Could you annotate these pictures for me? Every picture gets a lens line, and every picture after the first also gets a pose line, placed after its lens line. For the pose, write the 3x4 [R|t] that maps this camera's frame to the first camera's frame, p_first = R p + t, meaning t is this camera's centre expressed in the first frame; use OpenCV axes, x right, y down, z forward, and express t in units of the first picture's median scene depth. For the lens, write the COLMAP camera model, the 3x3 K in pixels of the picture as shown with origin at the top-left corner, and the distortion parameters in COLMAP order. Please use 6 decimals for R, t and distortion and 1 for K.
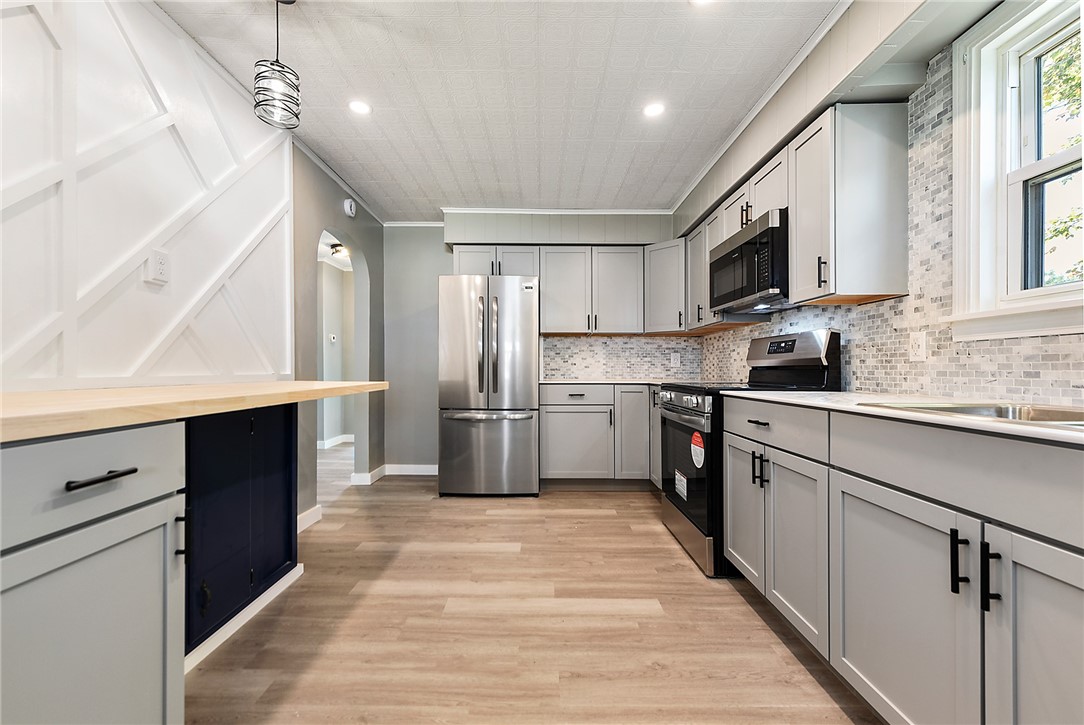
lens RADIAL K [[446.4, 0, 538.6], [0, 446.4, 373.4], [0, 0, 1]] dist [0.025322, -0.004331]
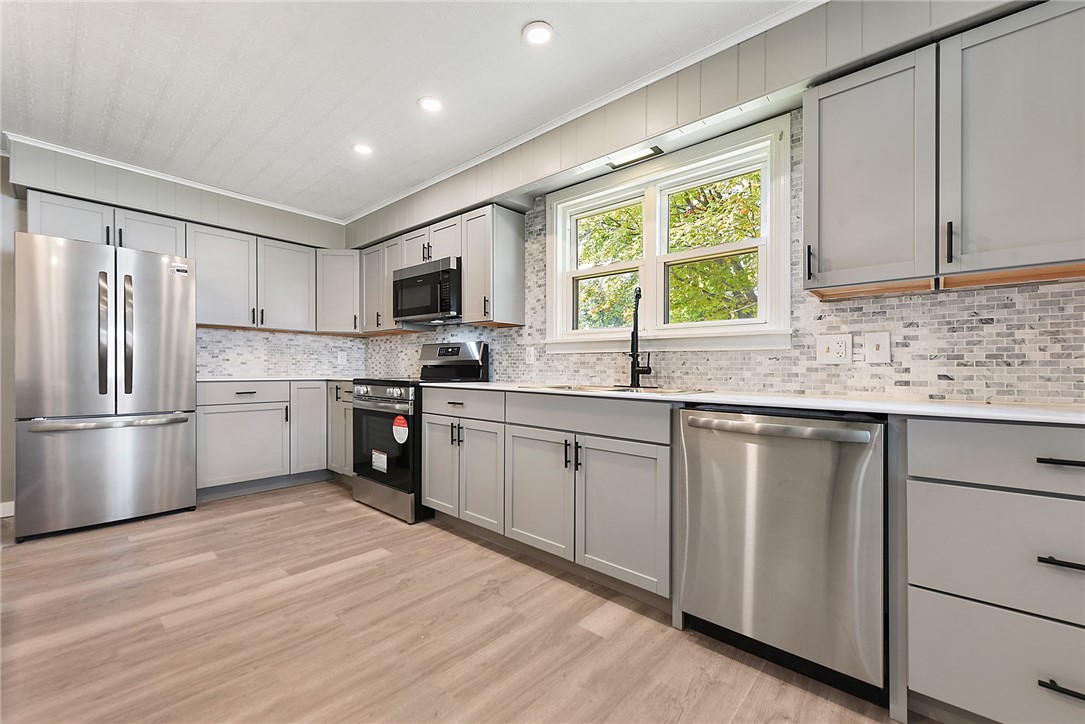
lens RADIAL K [[430.1, 0, 536.4], [0, 430.1, 381.0], [0, 0, 1]] dist [0.022411, -0.000320]
pose [[0.686208, -0.015442, 0.727241, -0.288098], [-0.001865, 0.999734, 0.022987, 0.001681], [-0.727403, -0.017131, 0.685997, -0.136264]]
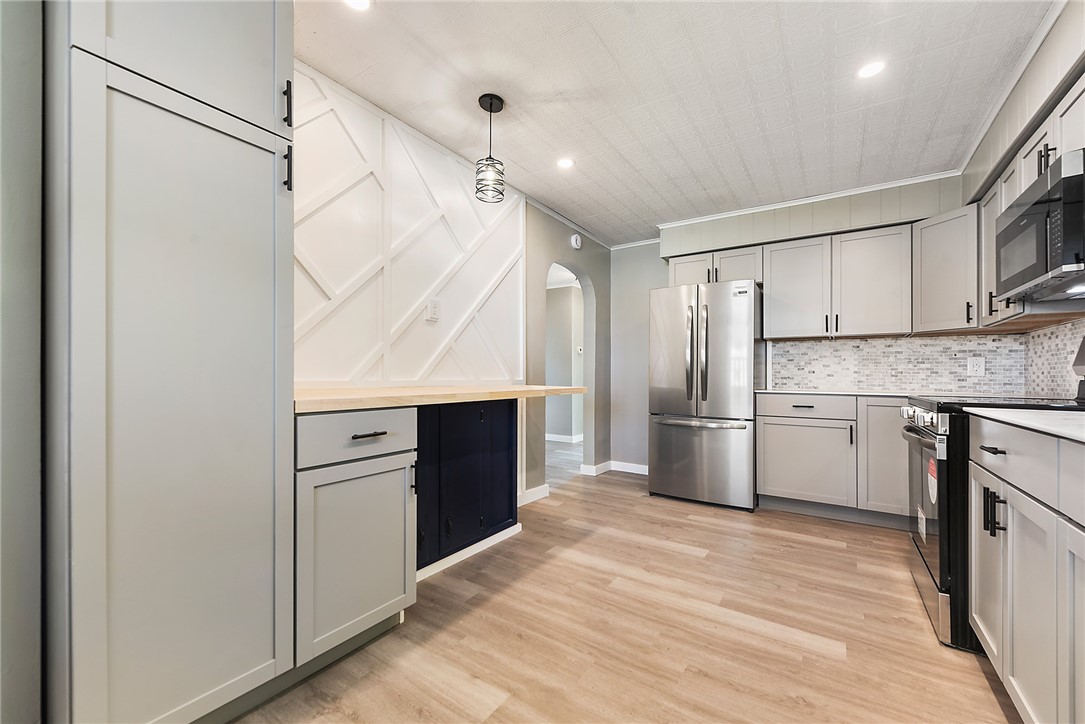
lens RADIAL K [[430.1, 0, 536.4], [0, 430.1, 381.0], [0, 0, 1]] dist [0.022411, -0.000320]
pose [[0.837201, 0.012100, -0.546762, 0.200688], [-0.011716, 0.999923, 0.004189, -0.000174], [0.546770, 0.002899, 0.837278, -0.030763]]
